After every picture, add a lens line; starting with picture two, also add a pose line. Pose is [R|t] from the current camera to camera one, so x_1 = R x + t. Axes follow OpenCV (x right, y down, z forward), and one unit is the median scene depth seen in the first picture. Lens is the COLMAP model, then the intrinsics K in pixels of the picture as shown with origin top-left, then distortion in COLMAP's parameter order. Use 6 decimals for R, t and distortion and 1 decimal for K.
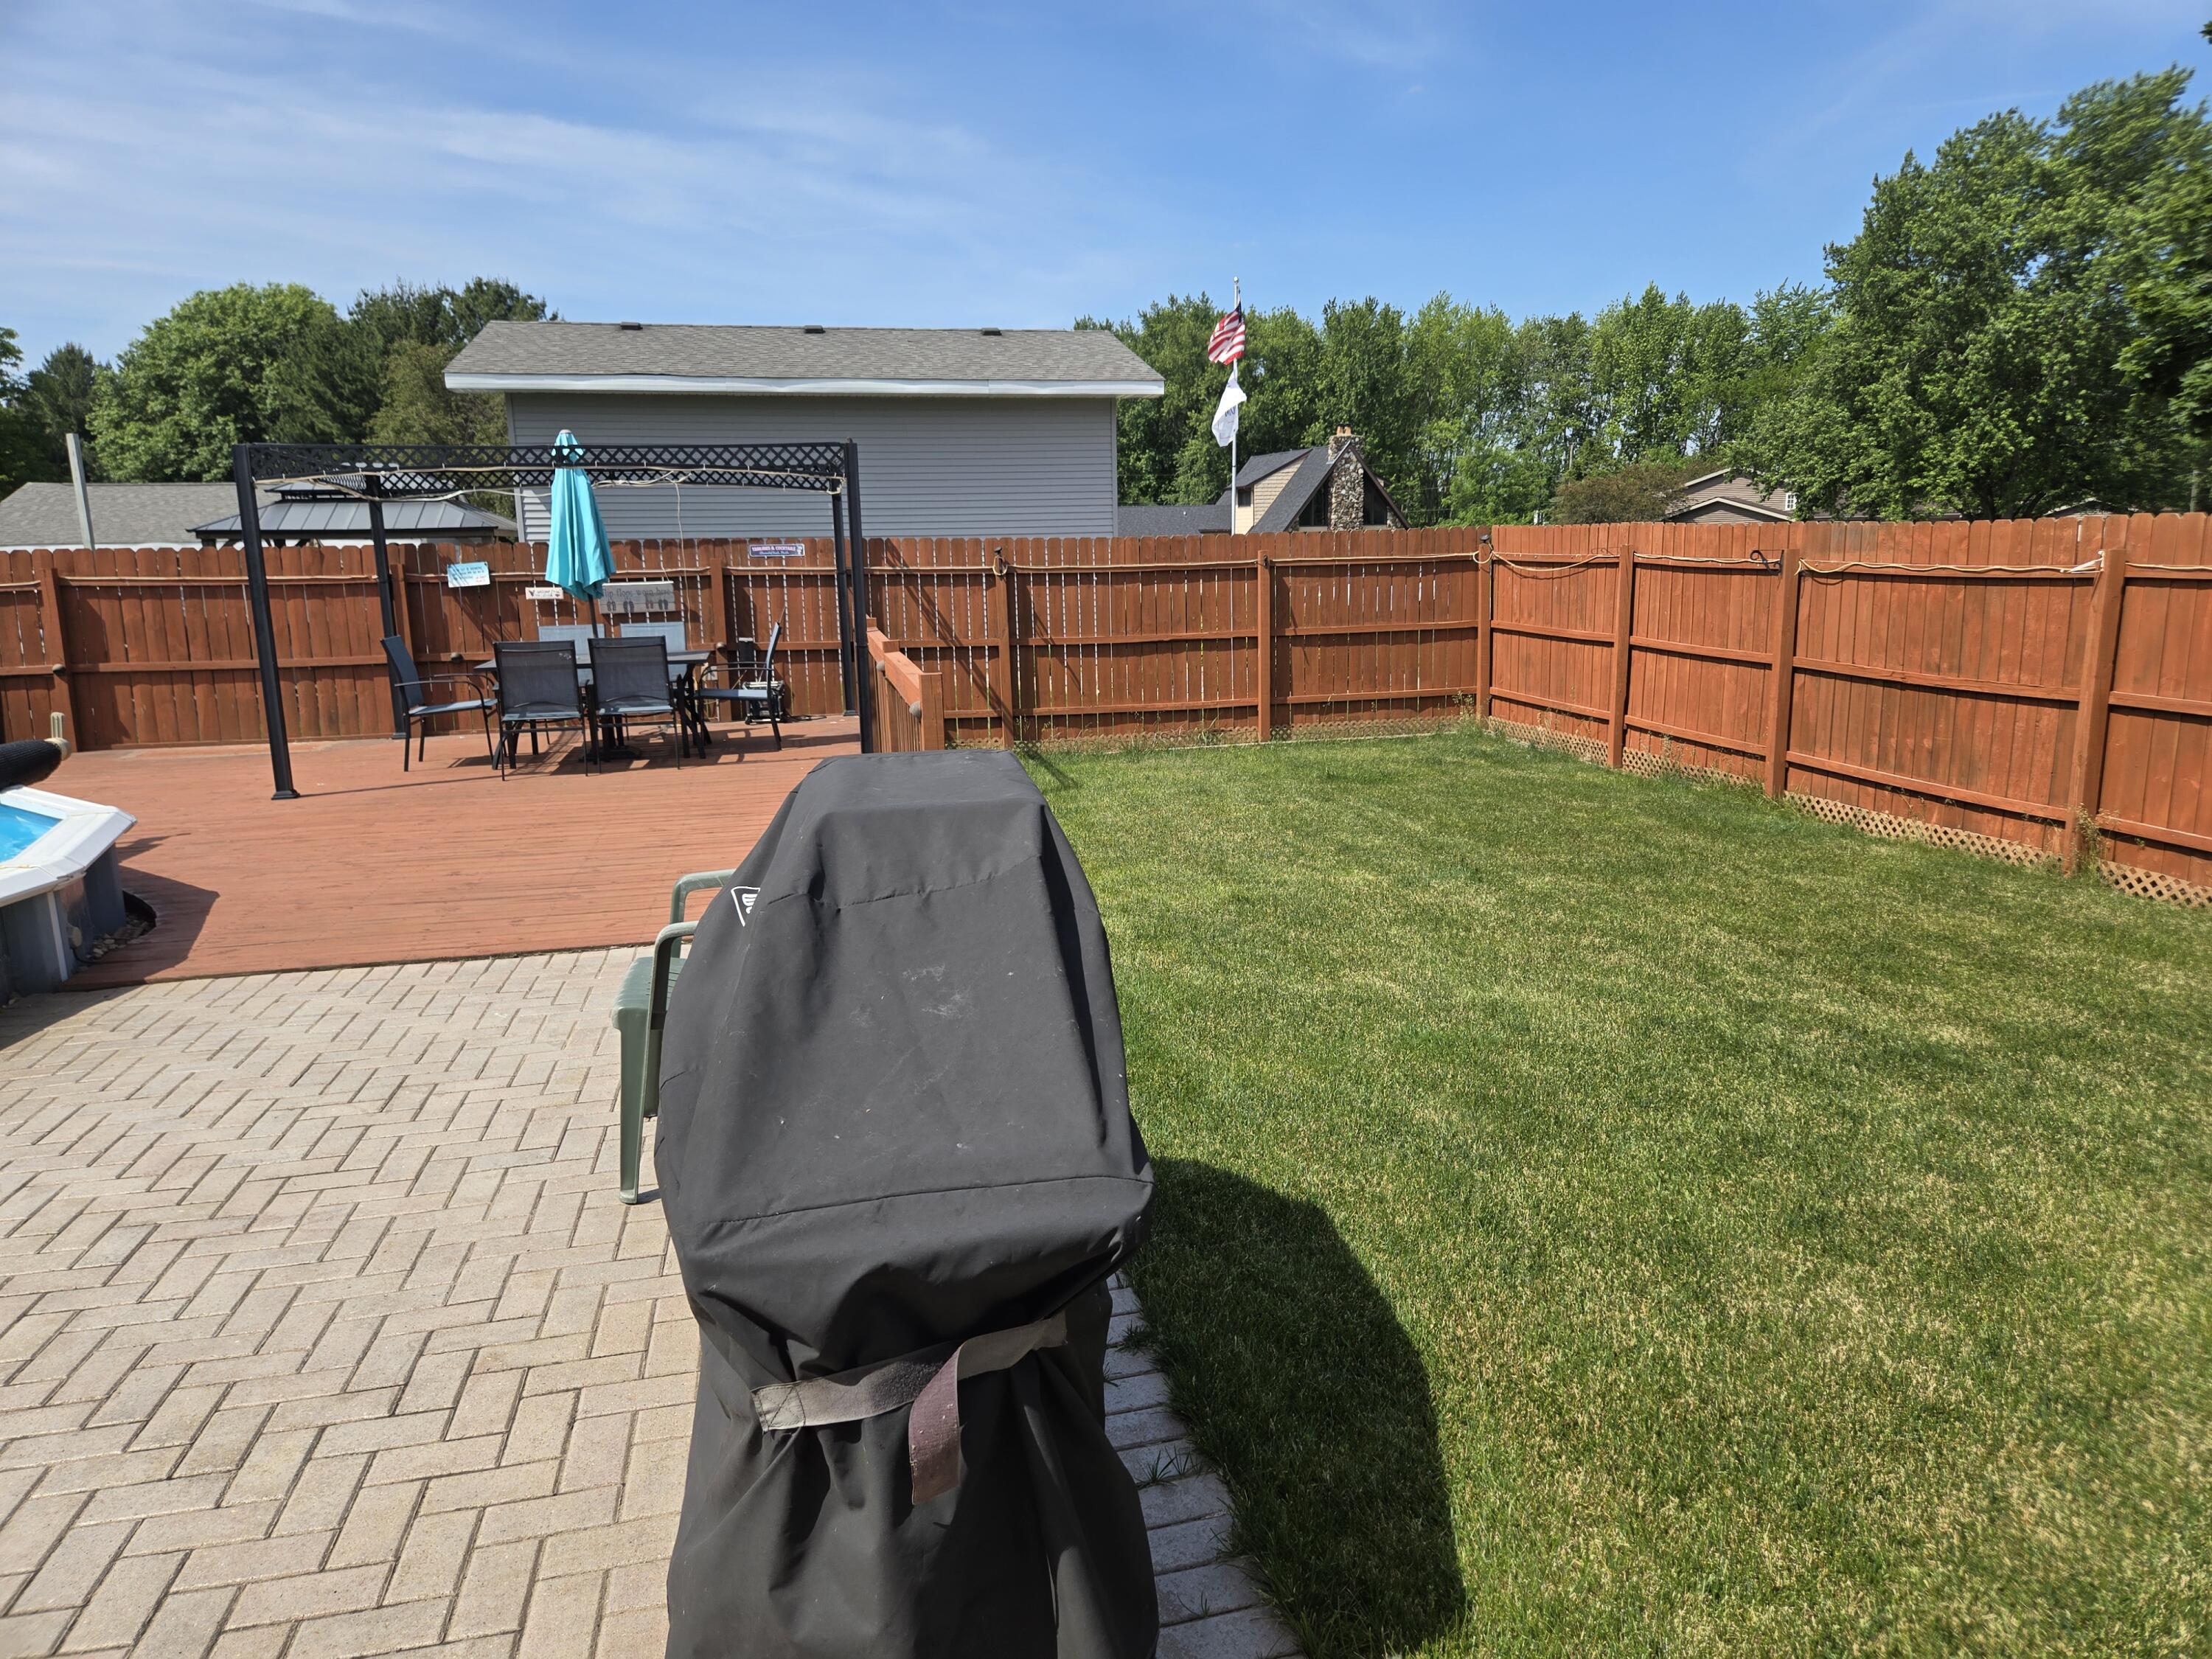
lens RADIAL K [[1474.0, 0, 1115.8], [0, 1474.0, 803.6], [0, 0, 1]] dist [0.082897, -0.064300]
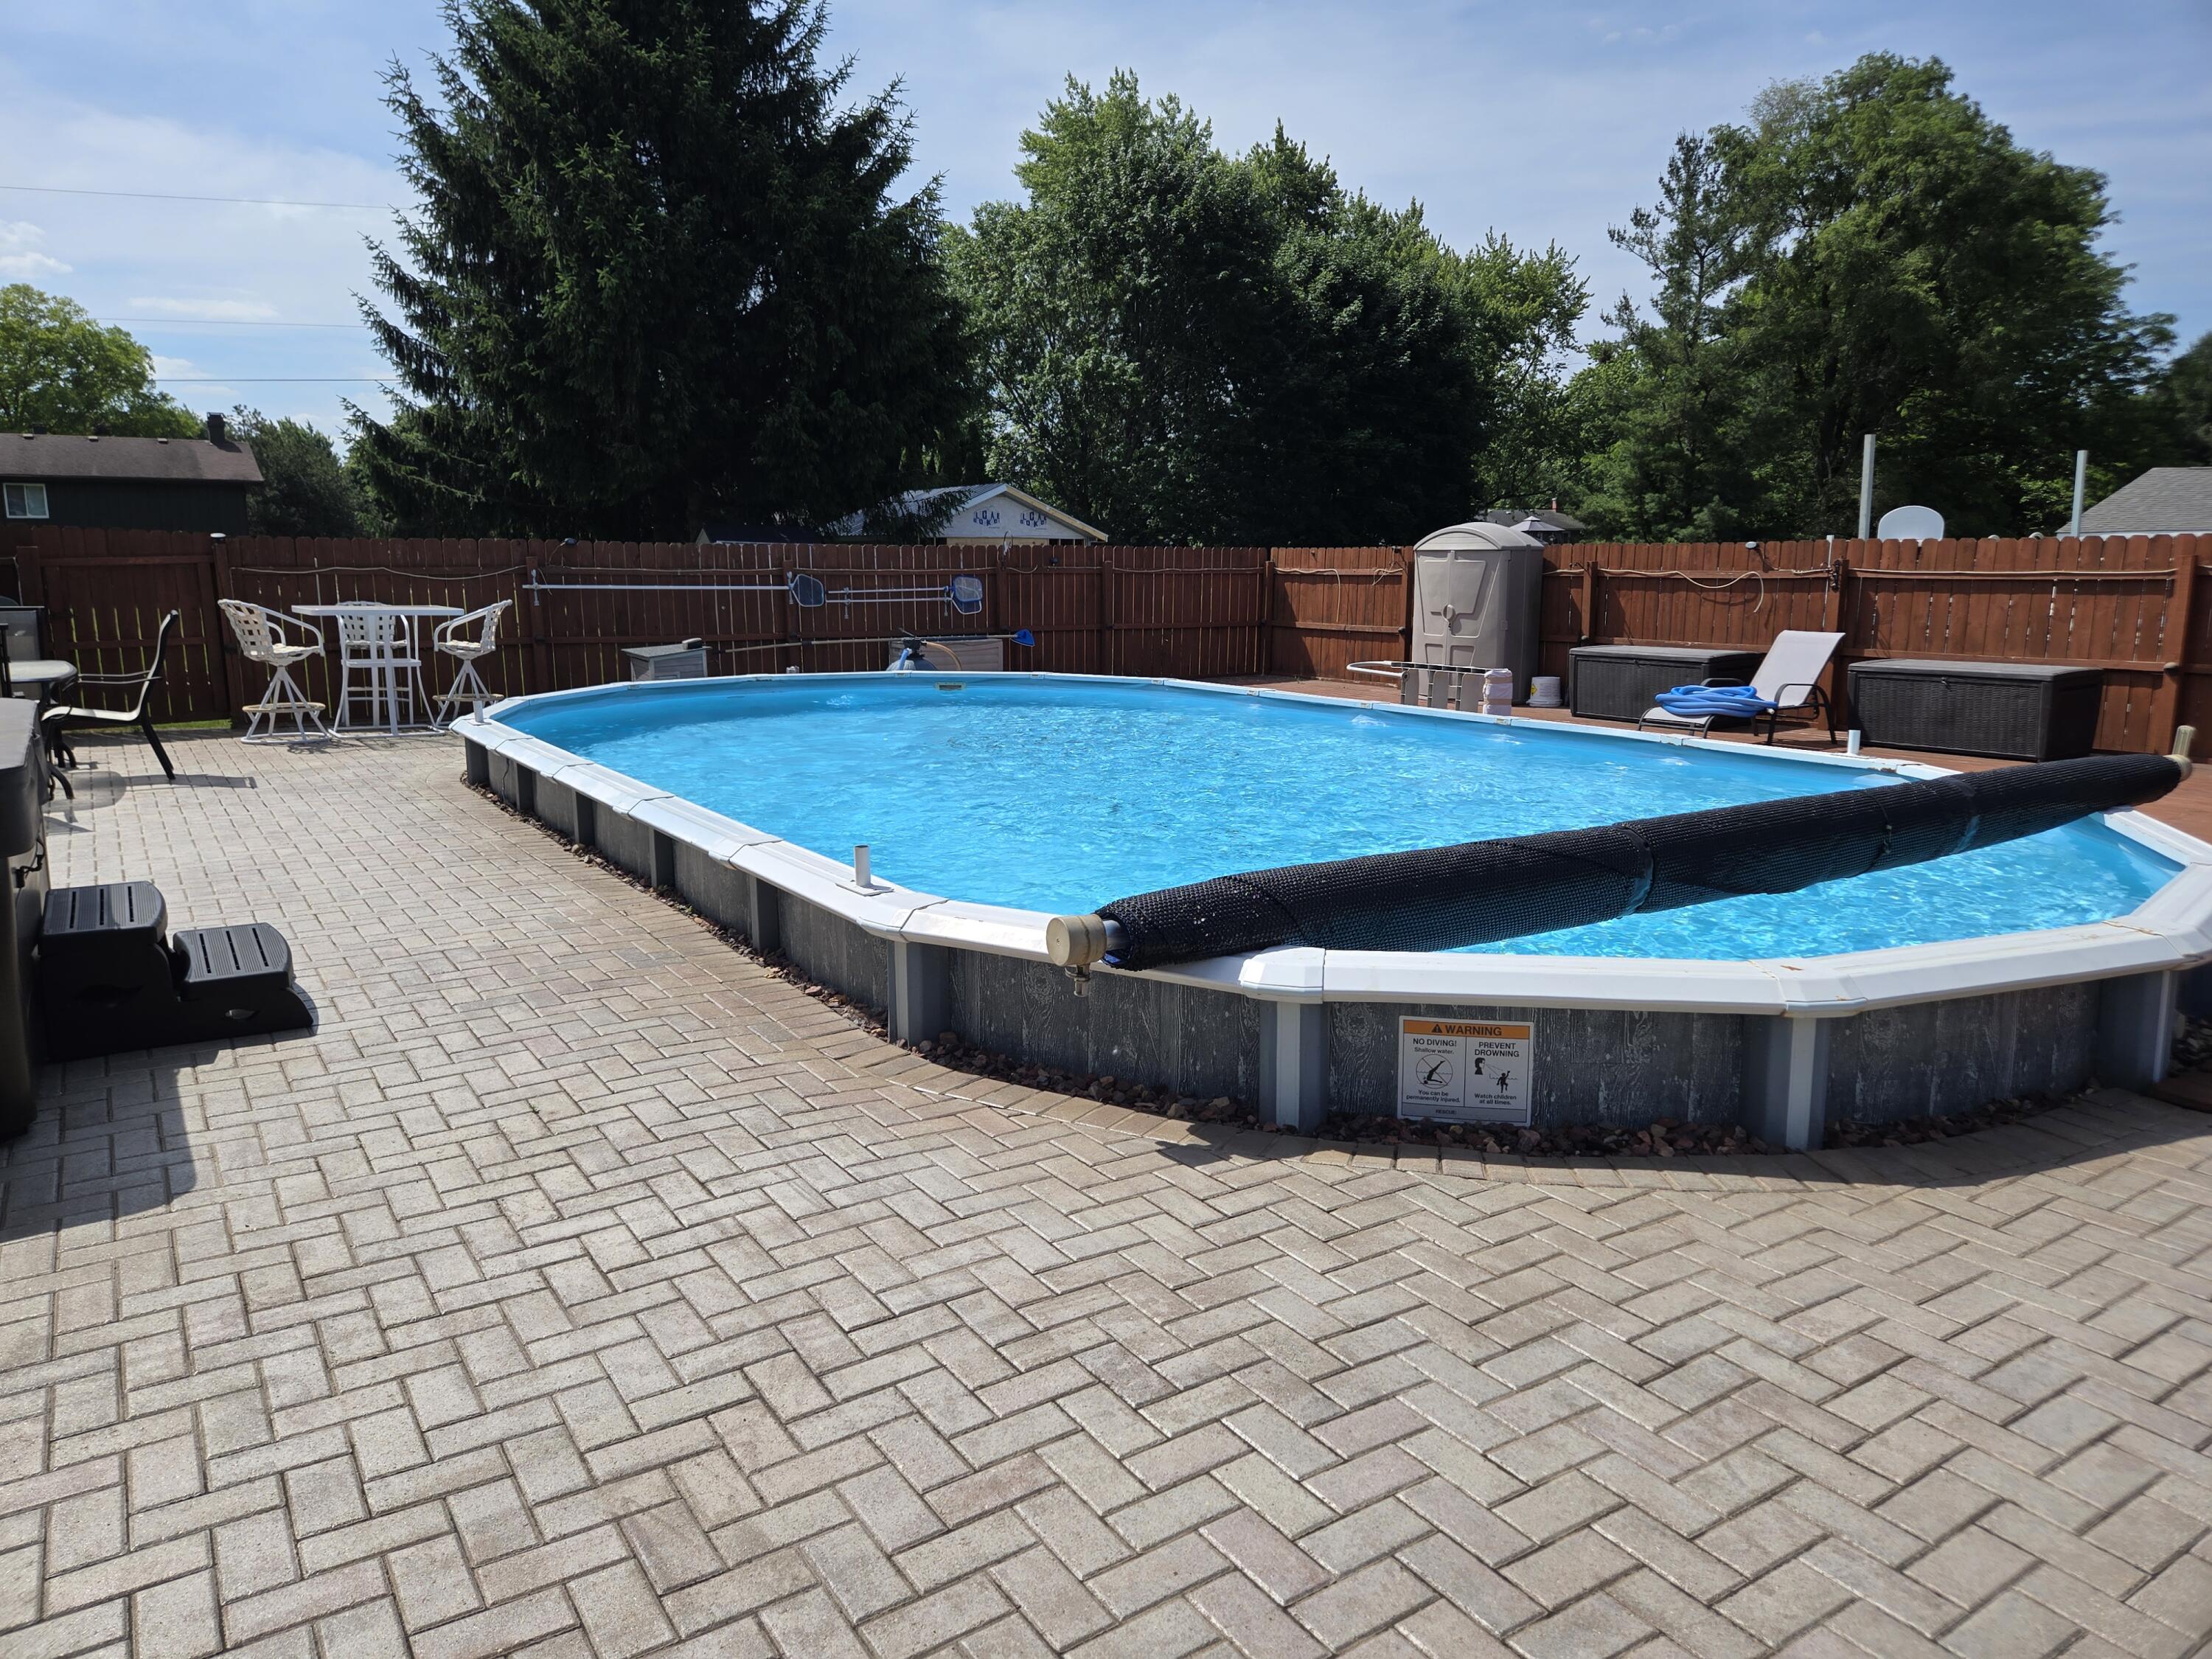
lens RADIAL K [[1478.9, 0, 1096.0], [0, 1478.9, 812.5], [0, 0, 1]] dist [0.069628, -0.043426]
pose [[0.355847, 0.181775, -0.916696, -0.082199], [-0.169282, 0.977212, 0.128062, -0.011326], [0.919085, 0.109610, 0.378509, 0.076179]]
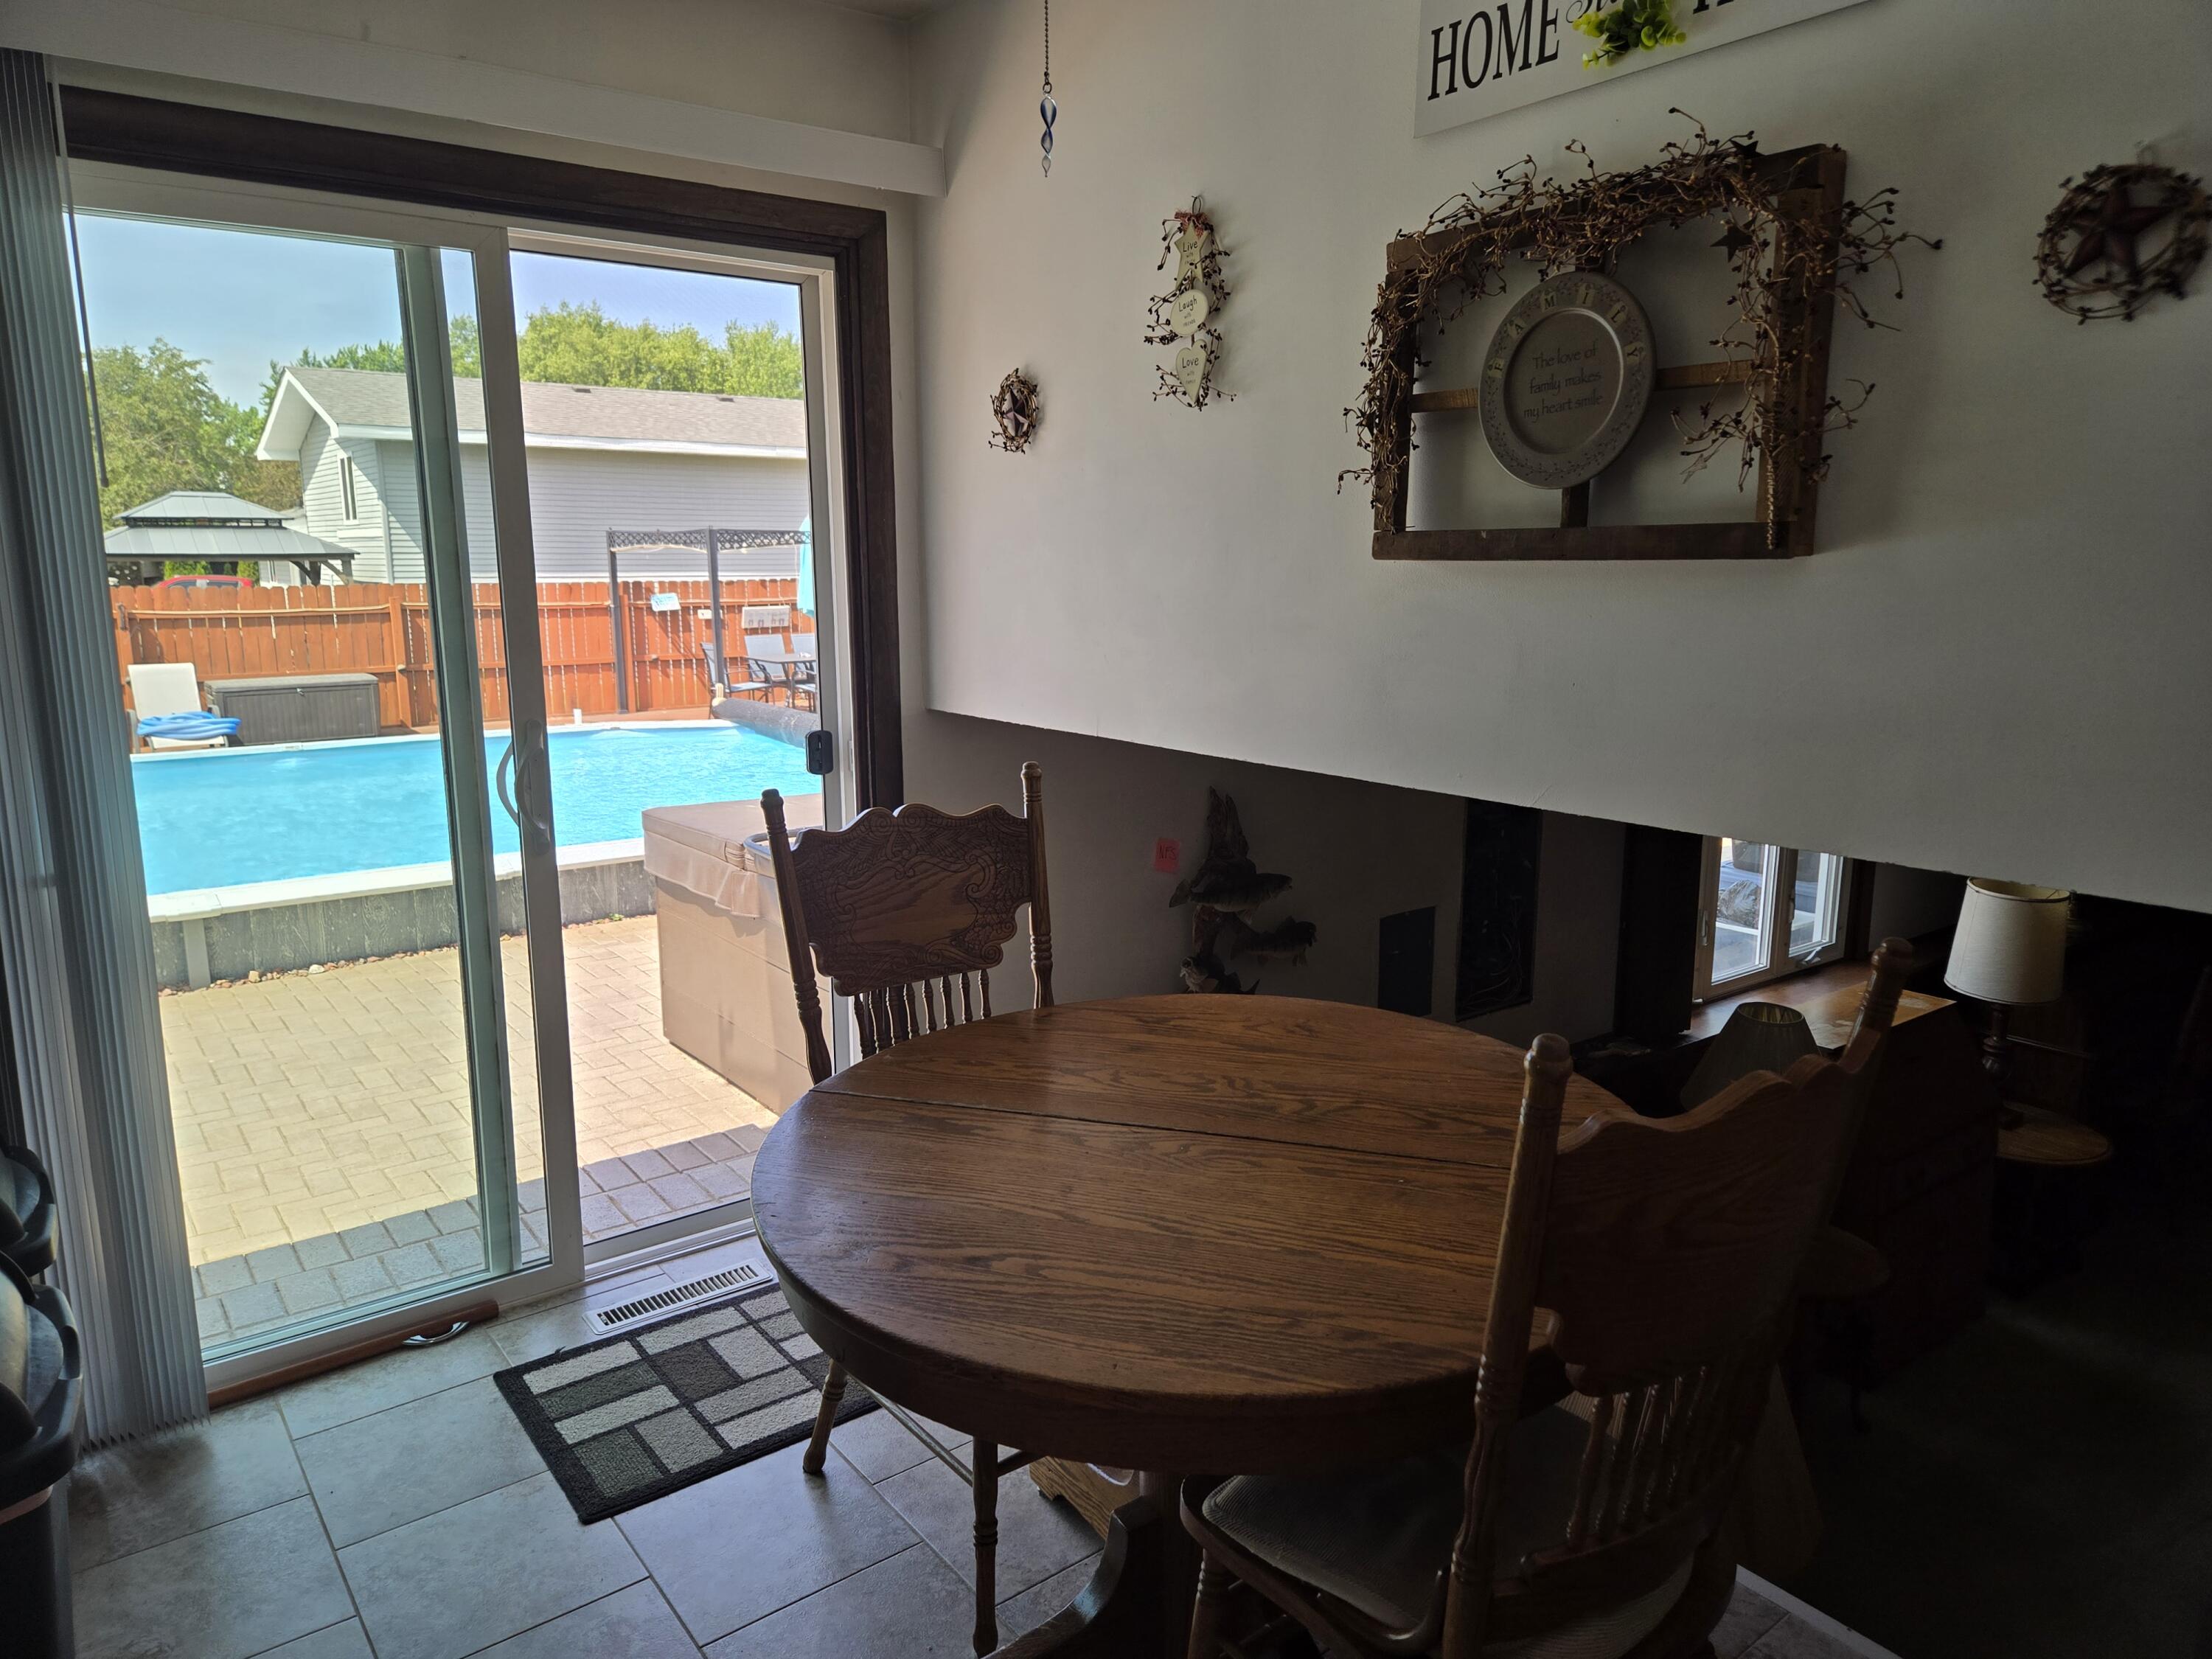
lens RADIAL K [[1483.5, 0, 1112.5], [0, 1483.5, 817.4], [0, 0, 1]] dist [0.070064, -0.047931]
pose [[0.911479, -0.054988, 0.407656, -0.673514], [0.055225, 0.998411, 0.011195, 0.073406], [-0.407624, 0.012309, 0.913067, -0.568090]]
